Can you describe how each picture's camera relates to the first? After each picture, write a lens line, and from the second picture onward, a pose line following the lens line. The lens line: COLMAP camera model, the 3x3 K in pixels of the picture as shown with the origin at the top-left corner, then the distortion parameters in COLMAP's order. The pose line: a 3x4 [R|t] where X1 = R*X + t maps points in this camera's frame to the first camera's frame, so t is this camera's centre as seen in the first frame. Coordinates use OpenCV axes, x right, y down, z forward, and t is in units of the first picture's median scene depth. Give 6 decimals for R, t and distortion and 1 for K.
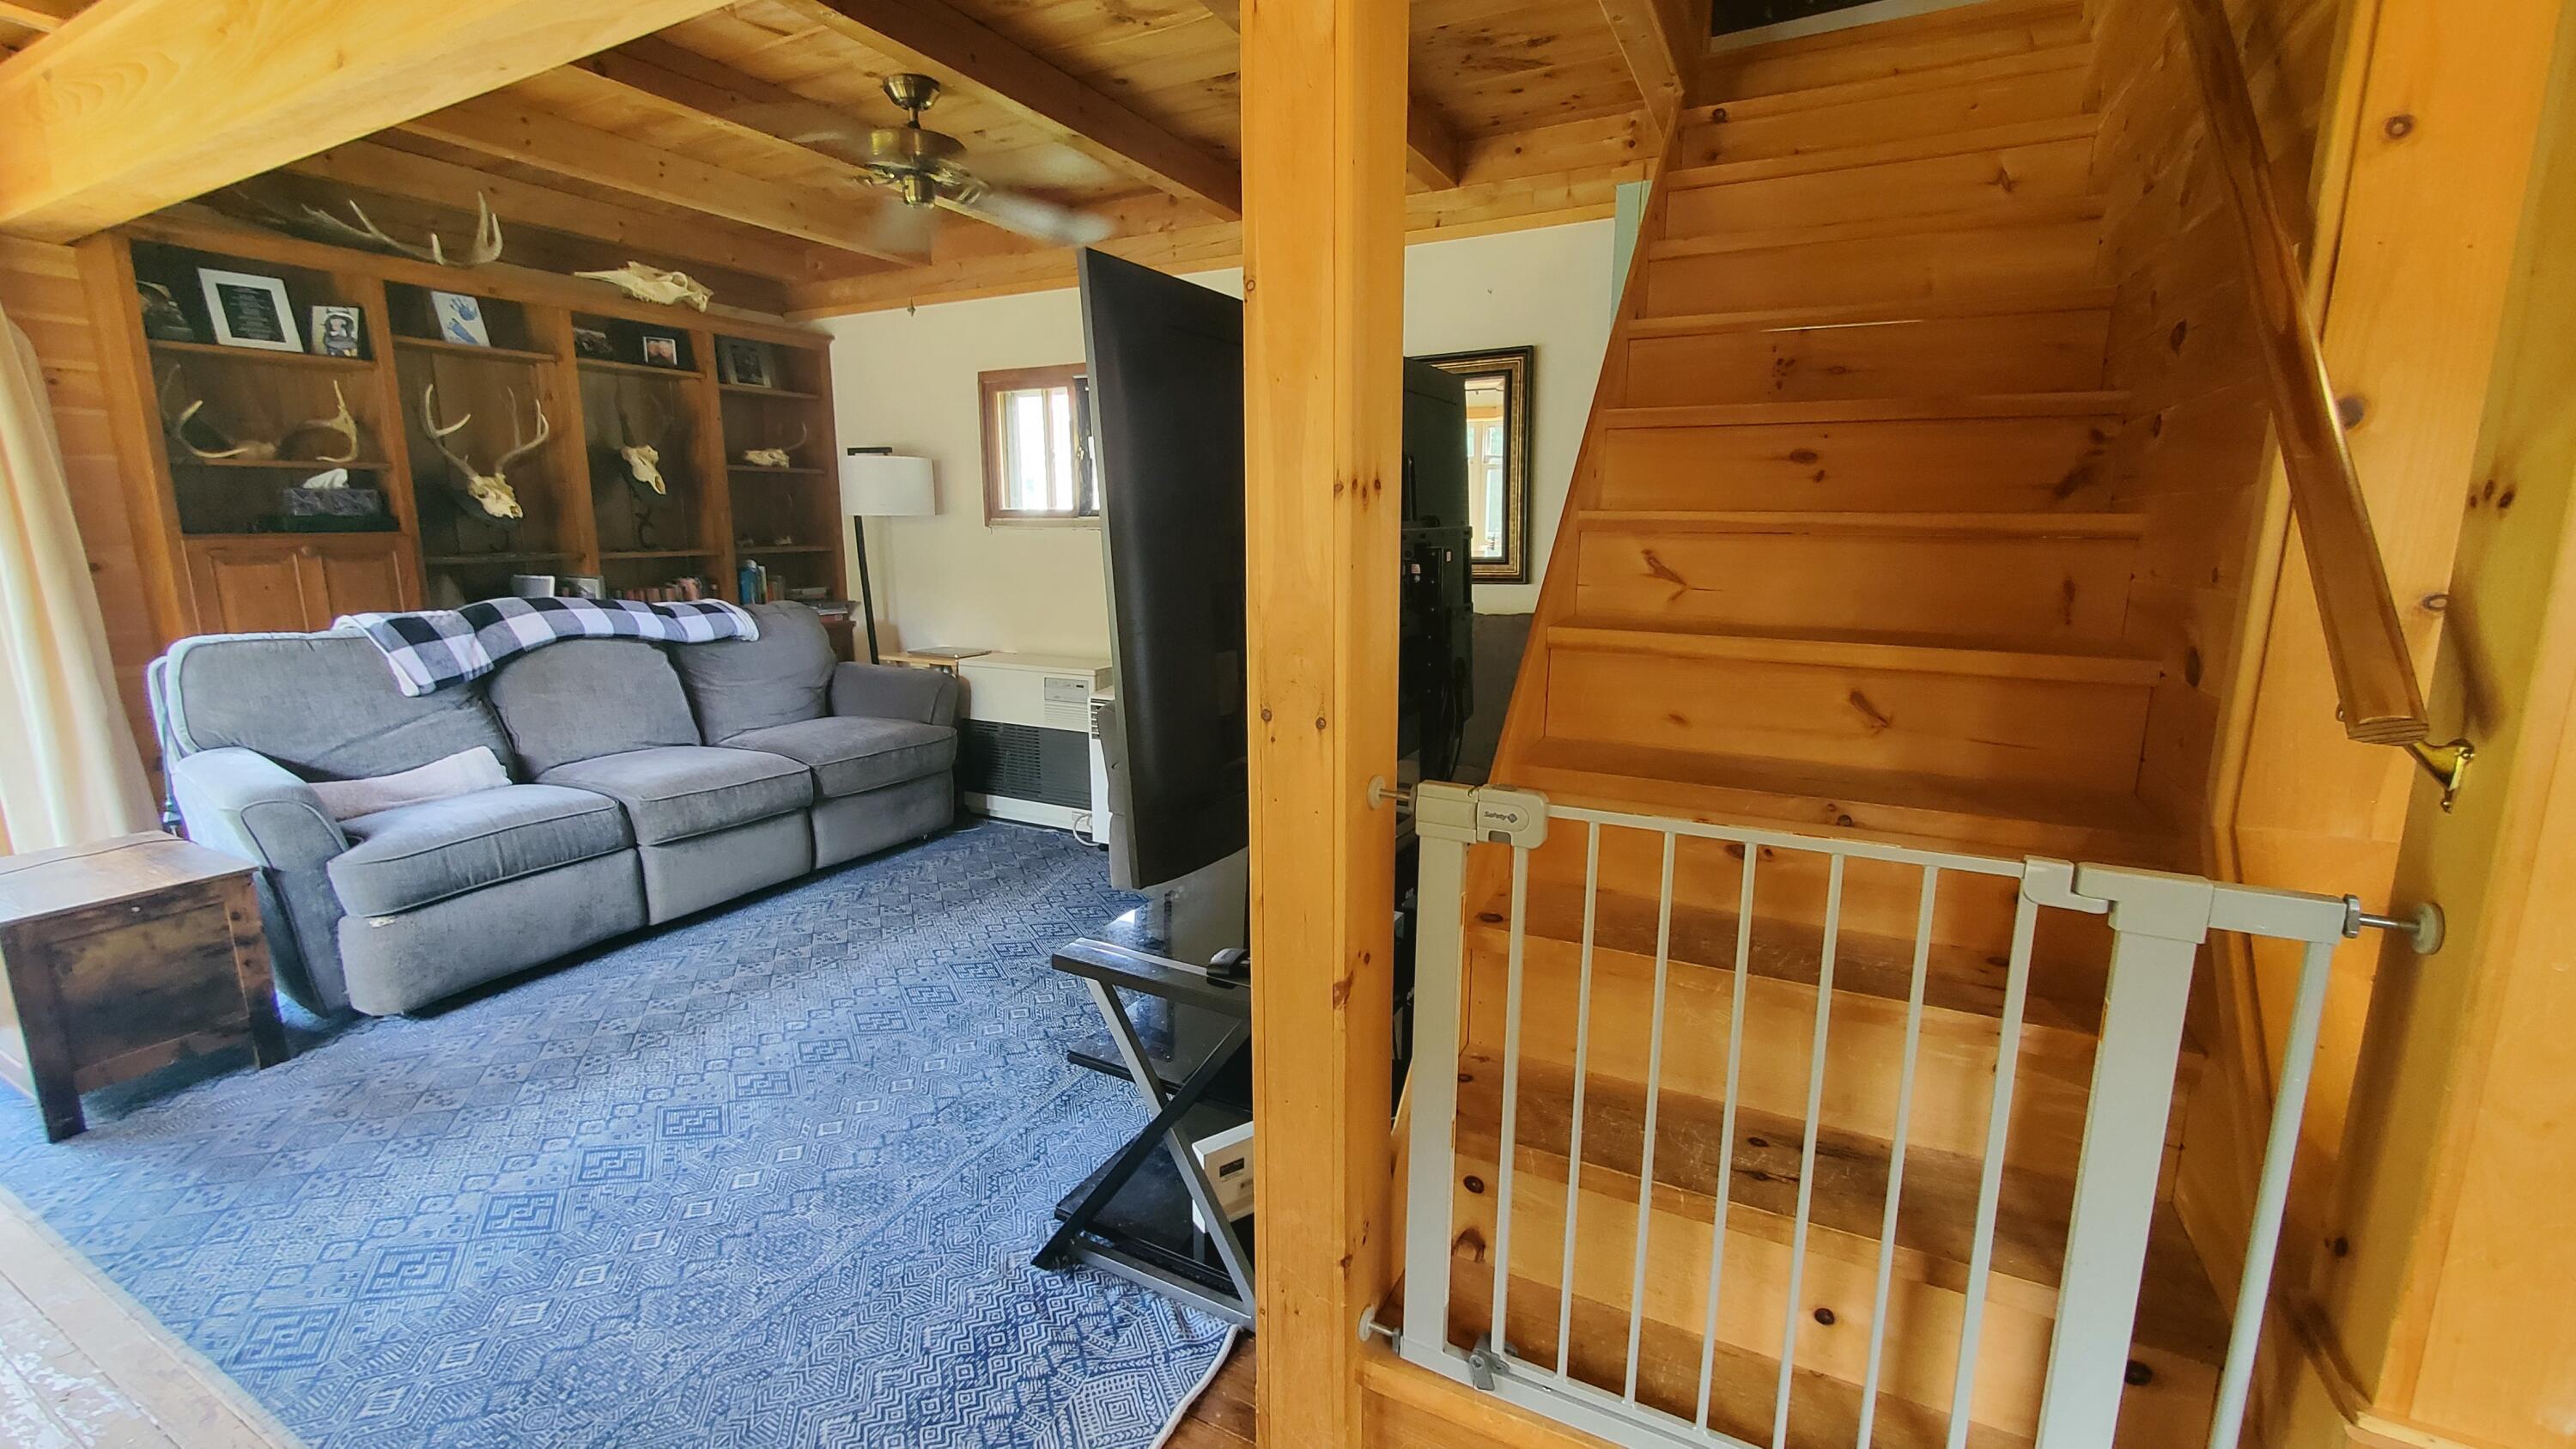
lens RADIAL K [[1035.6, 0, 1306.4], [0, 1035.6, 711.6], [0, 0, 1]] dist [-0.000048, -0.001444]
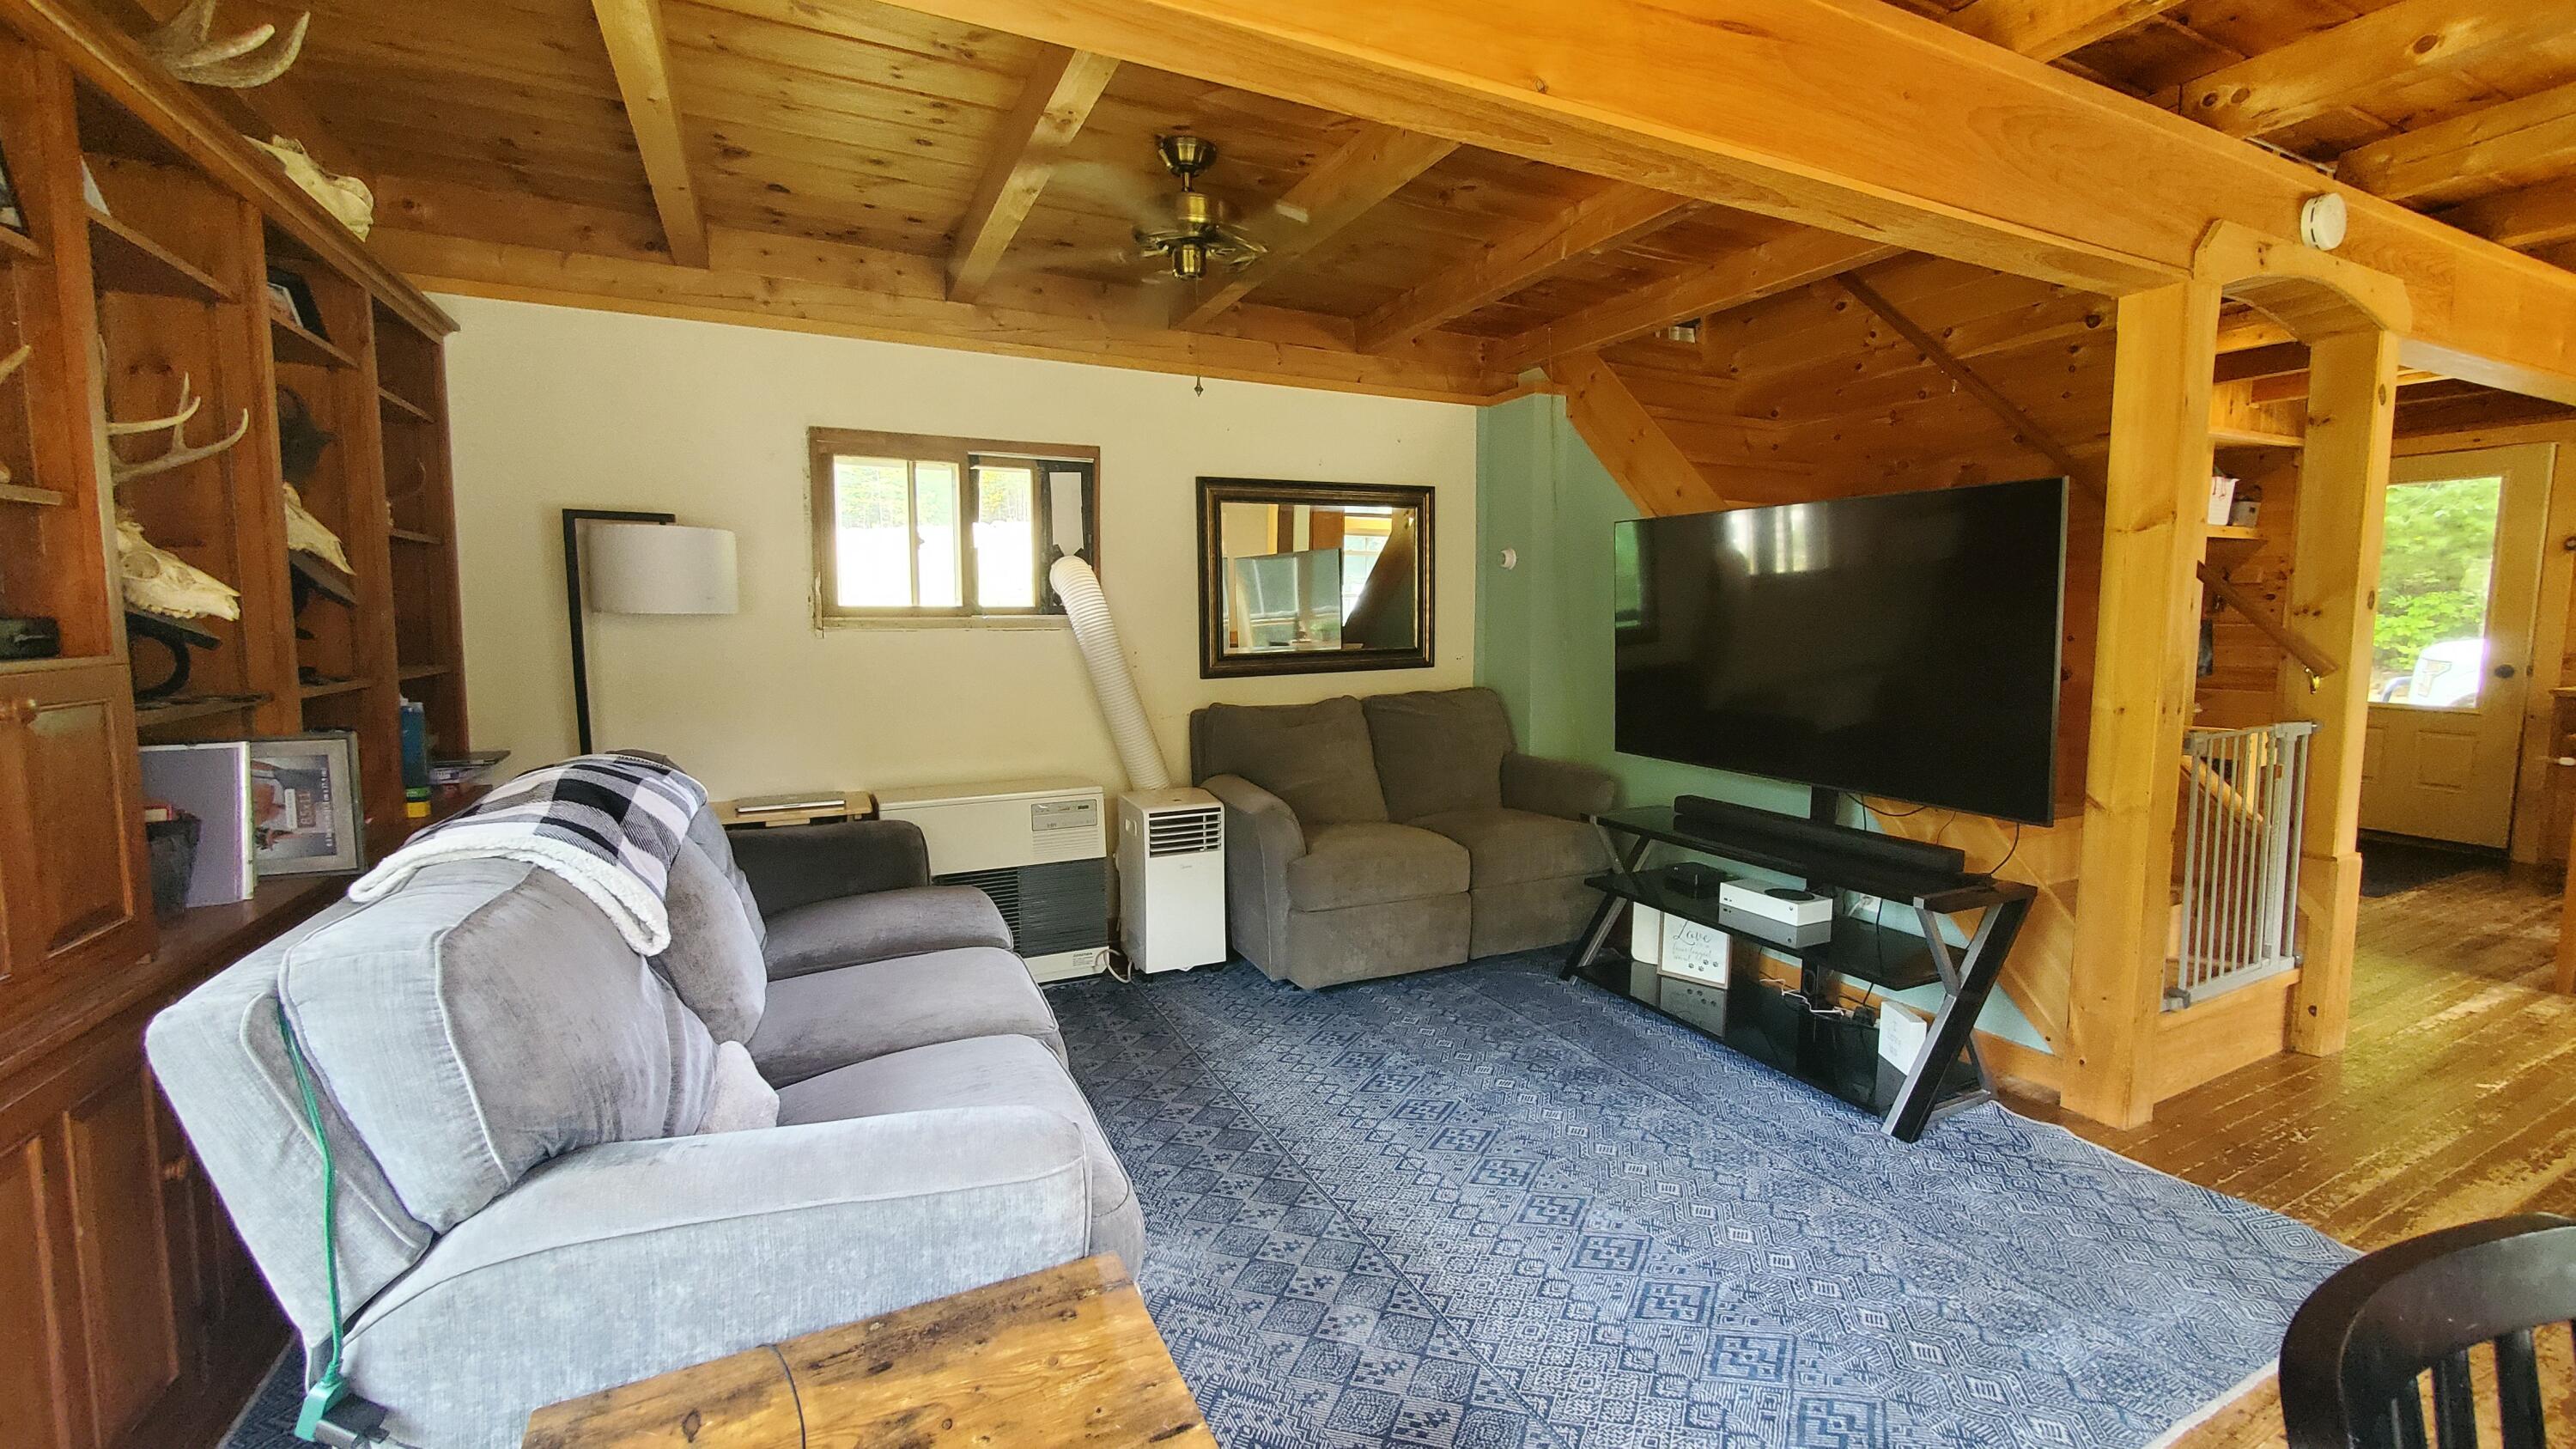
lens RADIAL K [[1035.6, 0, 1279.7], [0, 1035.6, 713.6], [0, 0, 1]] dist [-0.000048, -0.001444]
pose [[0.595475, -0.079006, 0.799479, -1.092519], [0.148312, 0.988858, -0.012746, -0.089595], [-0.789565, 0.126163, 0.600558, 0.447111]]
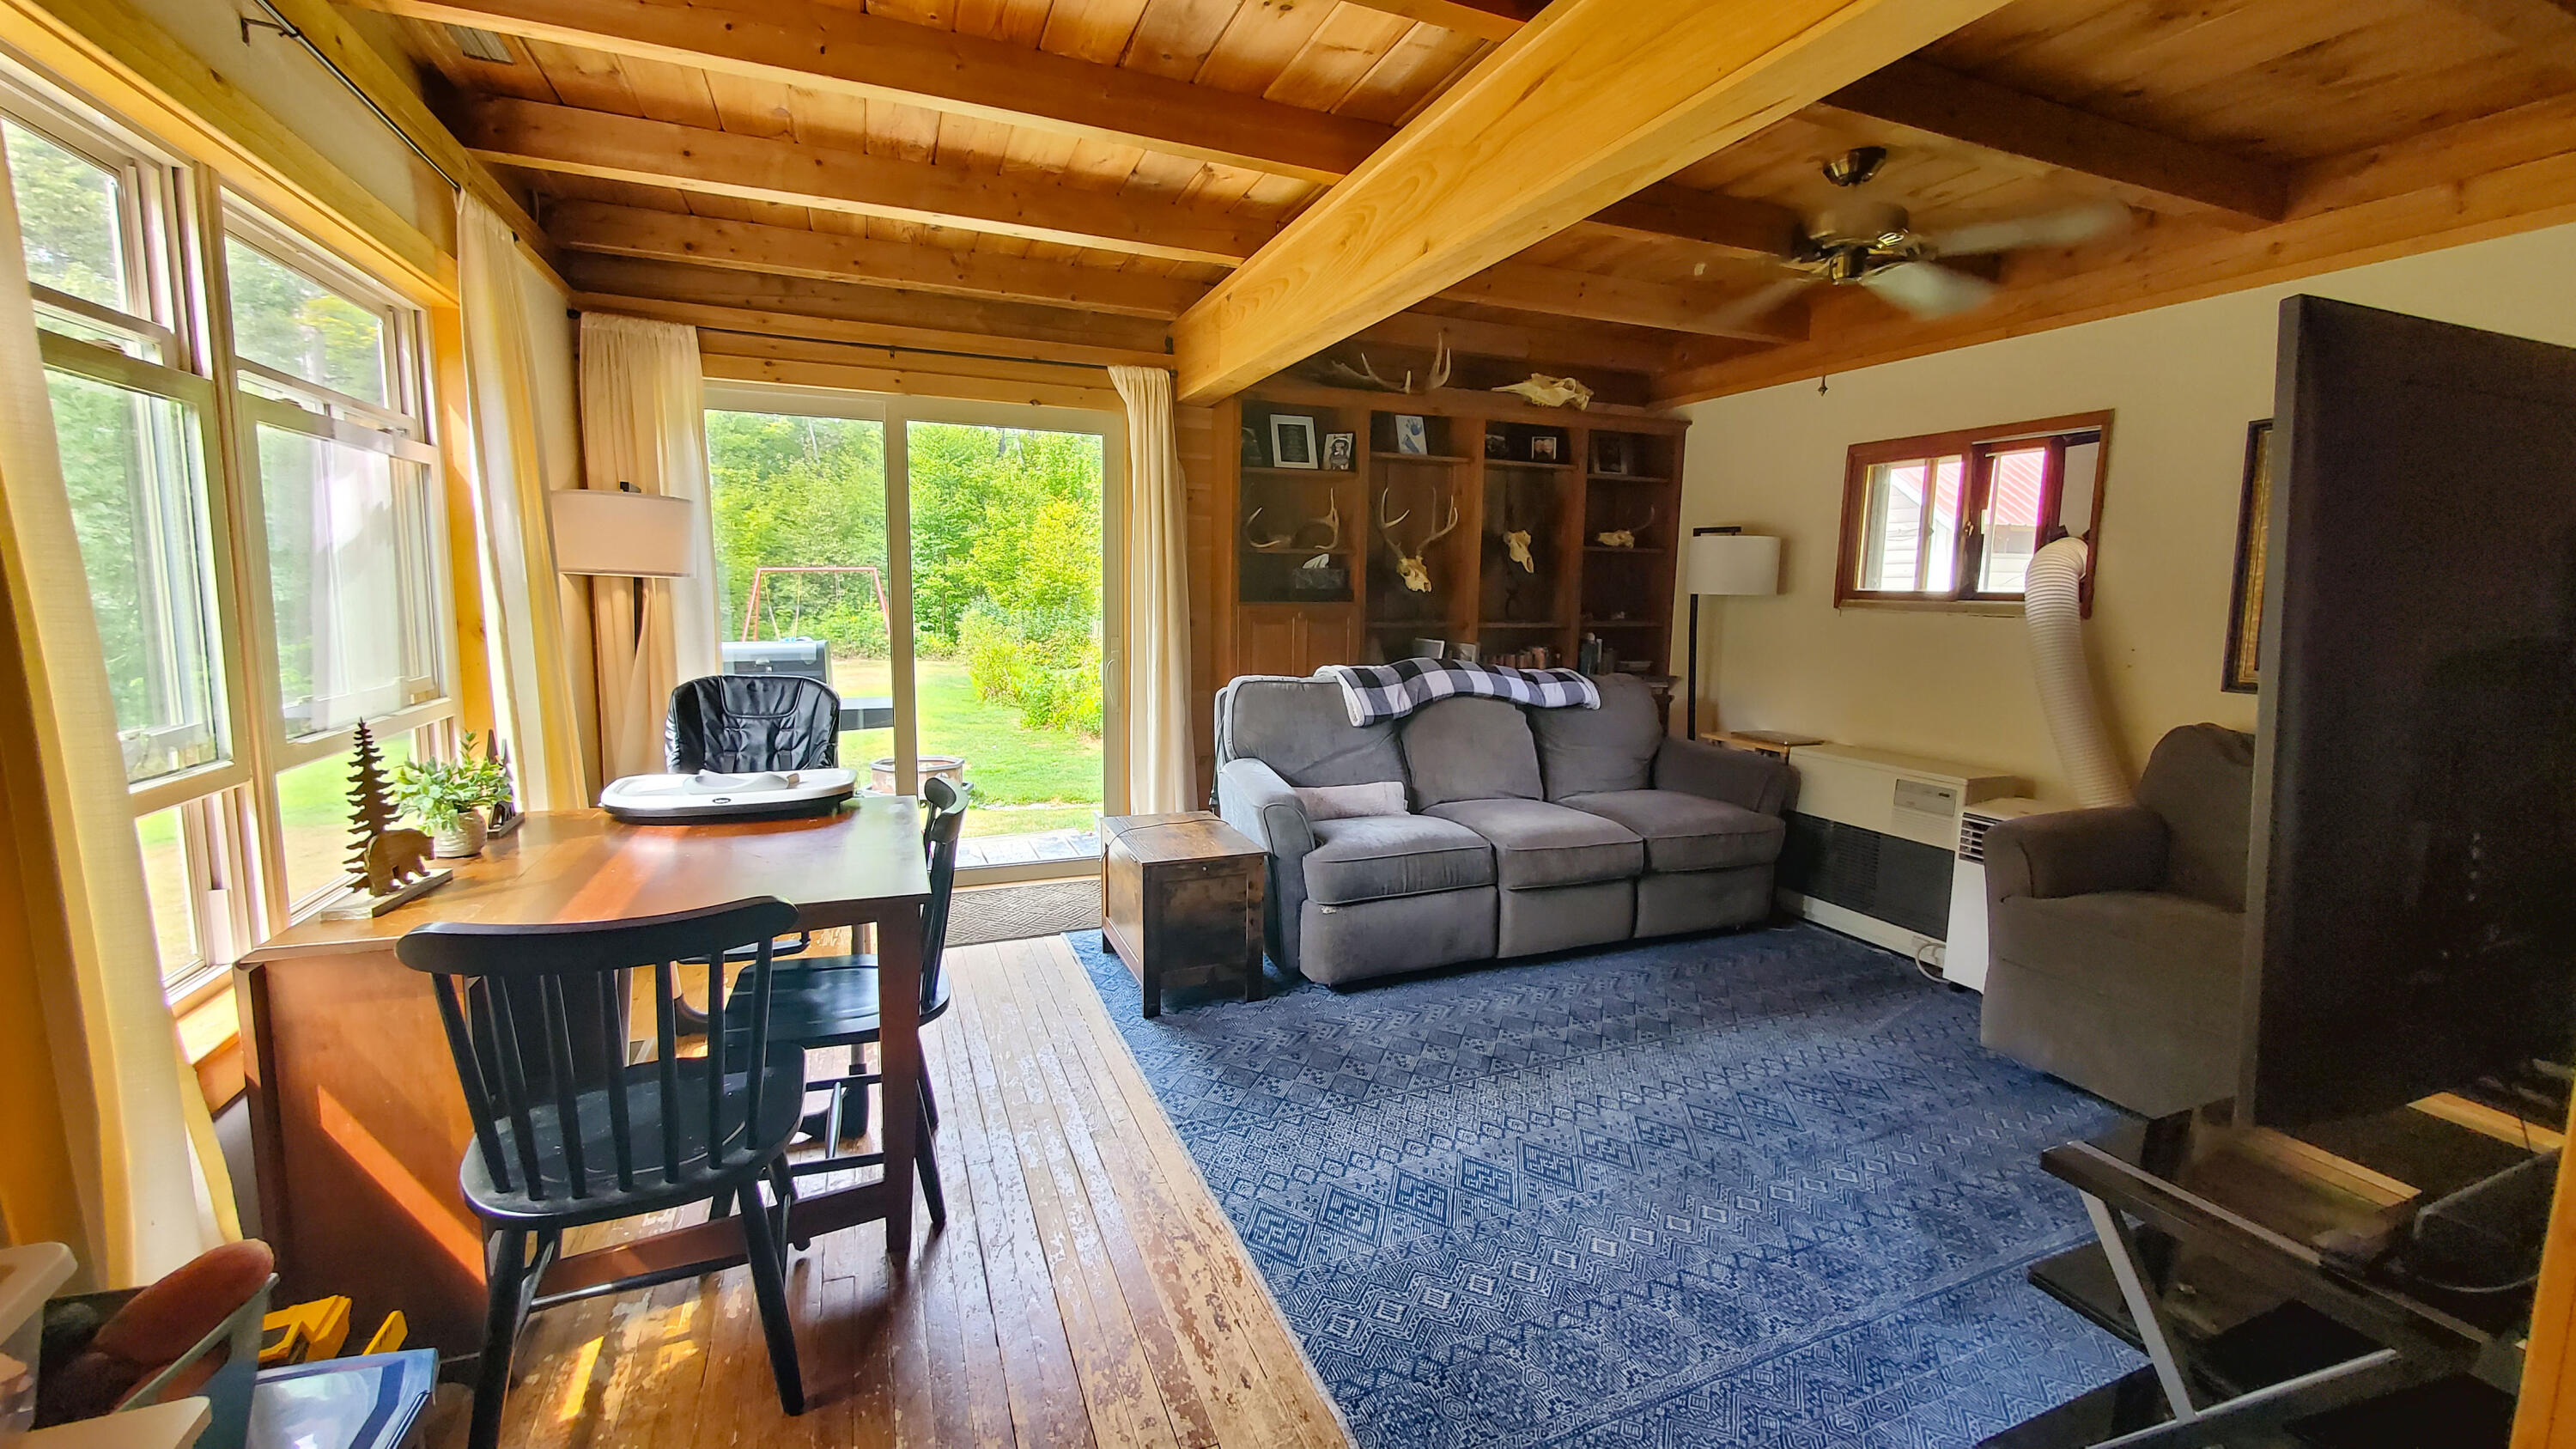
lens RADIAL K [[1035.6, 0, 1302.5], [0, 1035.6, 711.6], [0, 0, 1]] dist [-0.000048, -0.001444]
pose [[0.764019, 0.090409, -0.638828, -0.108966], [-0.132096, 0.991079, -0.017722, -0.009735], [0.631526, 0.097926, 0.769146, -0.018181]]
